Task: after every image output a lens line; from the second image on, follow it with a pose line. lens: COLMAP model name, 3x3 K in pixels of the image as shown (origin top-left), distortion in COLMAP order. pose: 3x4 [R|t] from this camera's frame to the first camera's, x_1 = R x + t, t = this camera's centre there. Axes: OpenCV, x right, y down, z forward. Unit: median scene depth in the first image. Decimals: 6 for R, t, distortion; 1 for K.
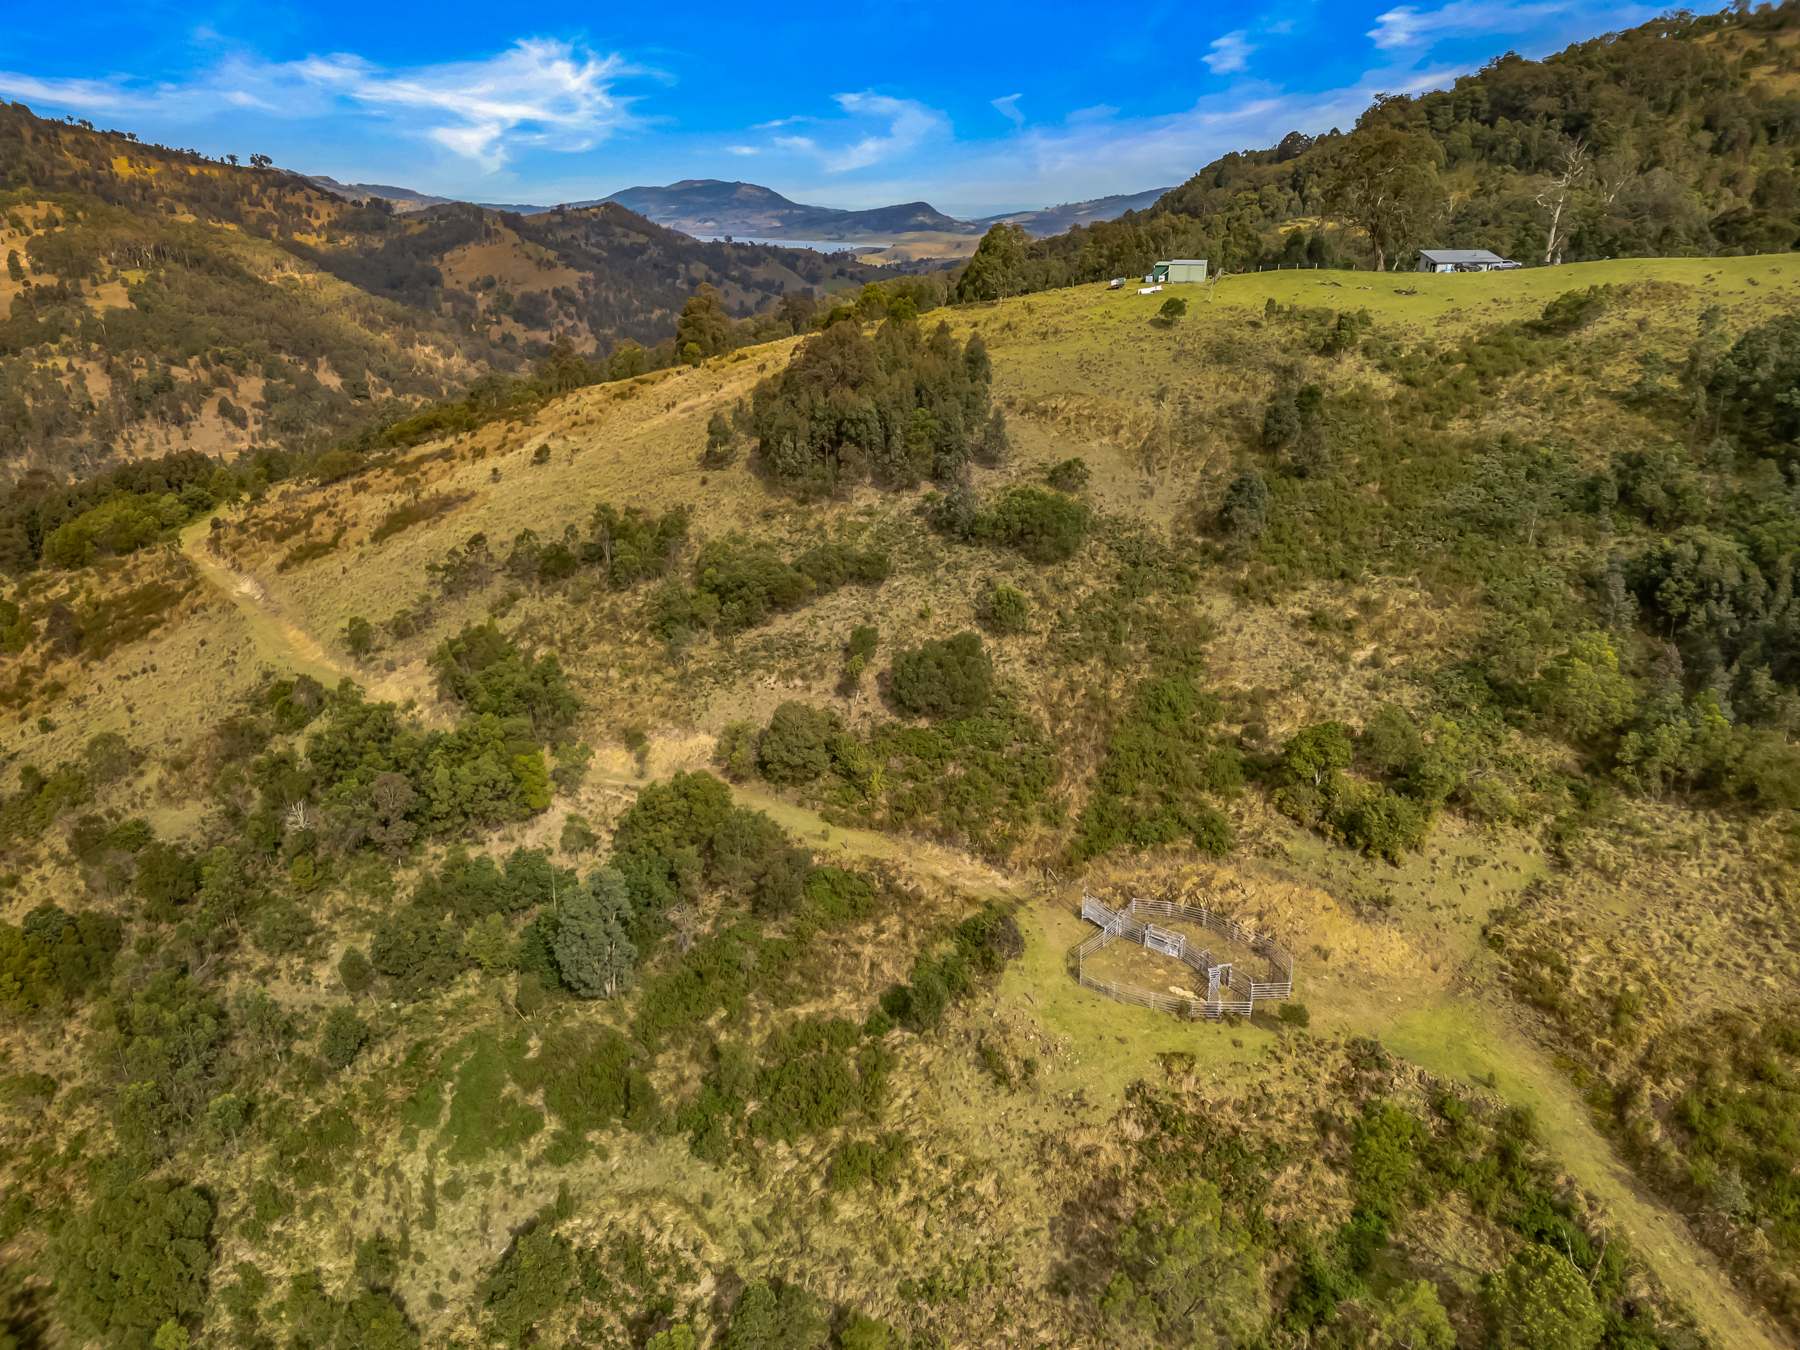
lens RADIAL K [[1245.3, 0, 899.9], [0, 1245.3, 741.6], [0, 0, 1]] dist [0.044760, -0.001170]
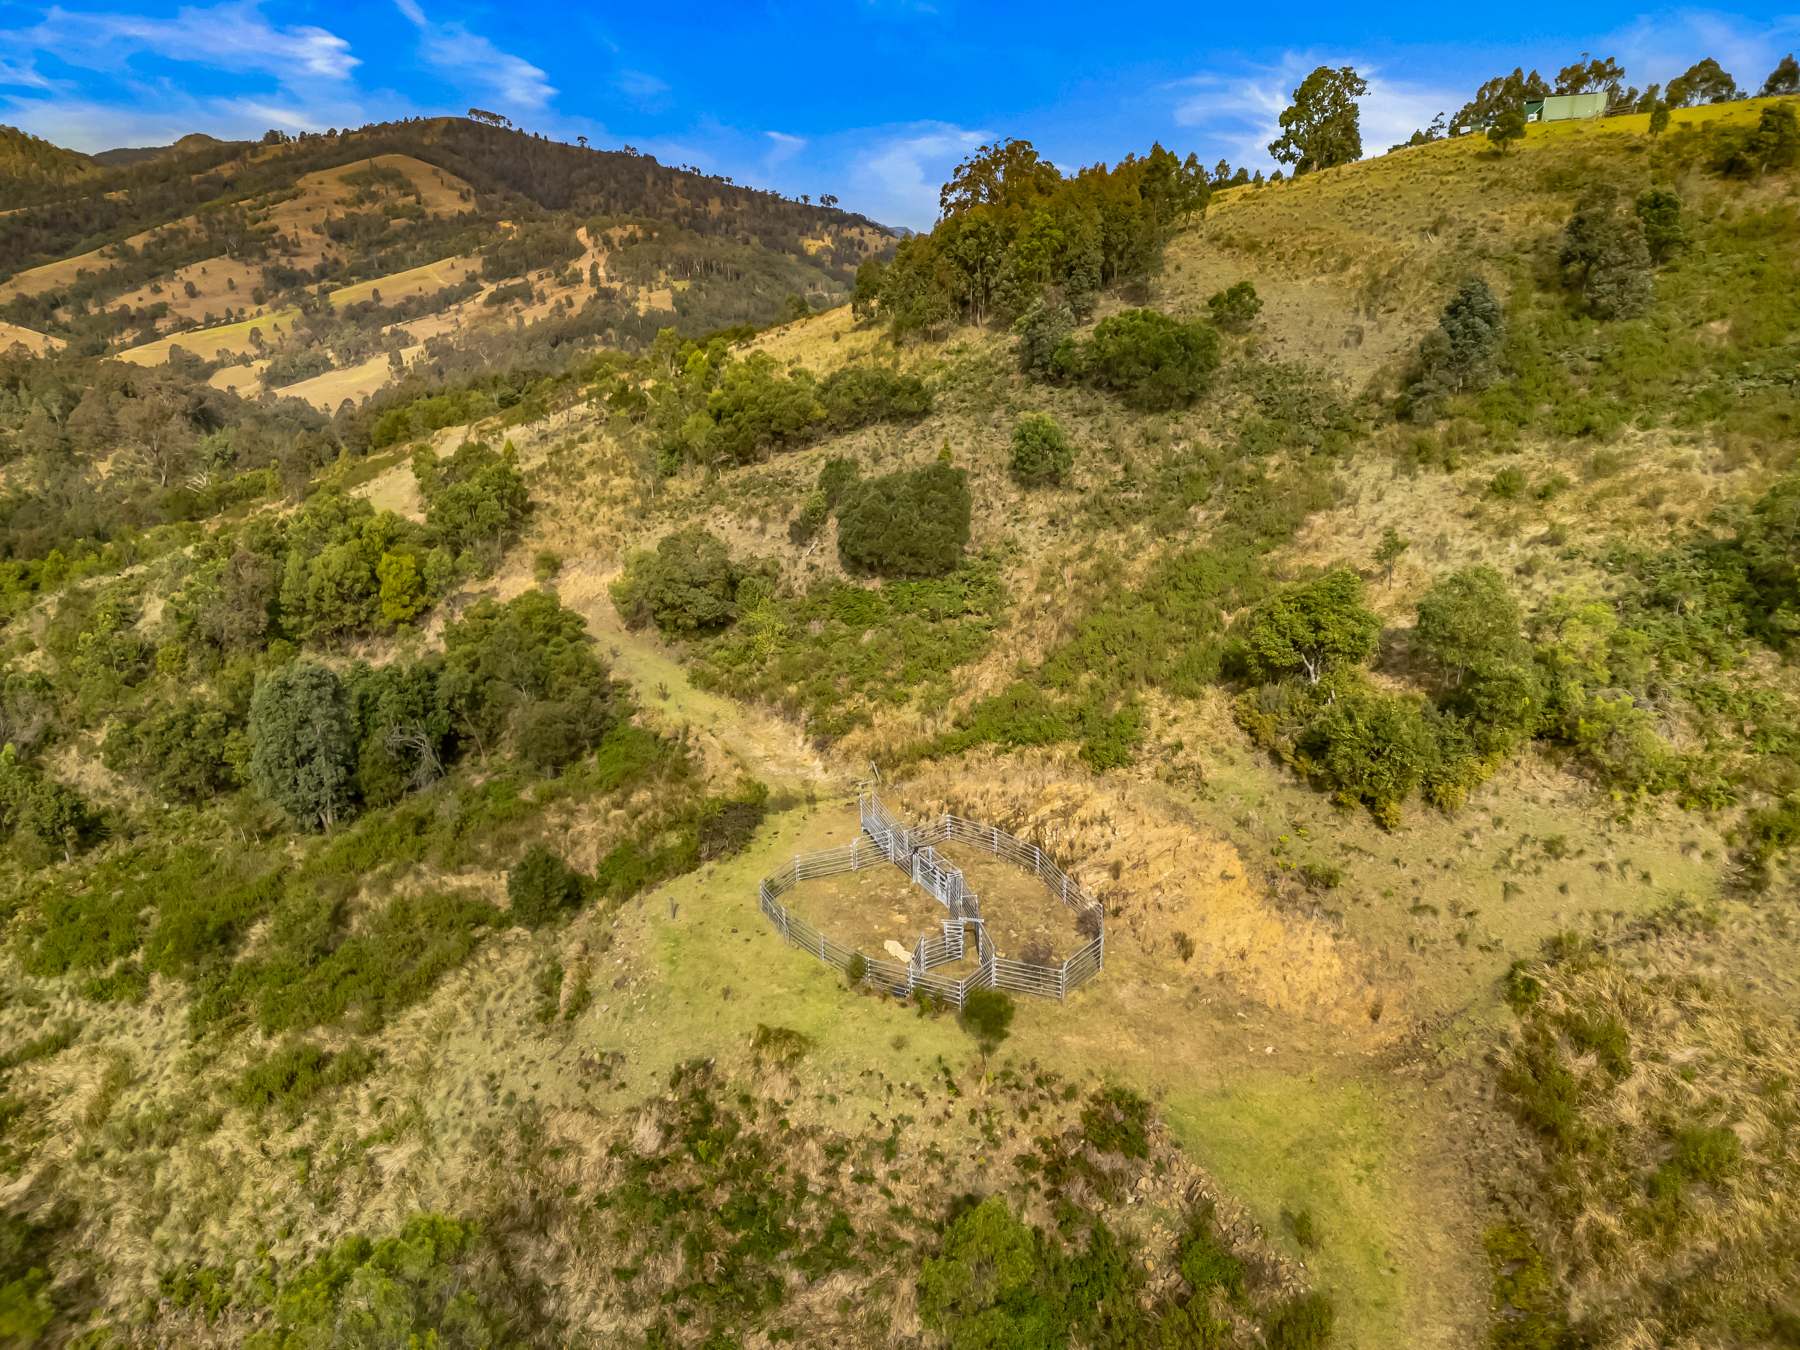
lens RADIAL K [[1235.6, 0, 896.2], [0, 1235.6, 748.0], [0, 0, 1]] dist [0.067993, -0.076622]
pose [[0.913645, 0.149141, -0.378167, 0.392215], [-0.161830, 0.986817, -0.001798, 0.098016], [0.372914, 0.062841, 0.925736, 0.417707]]
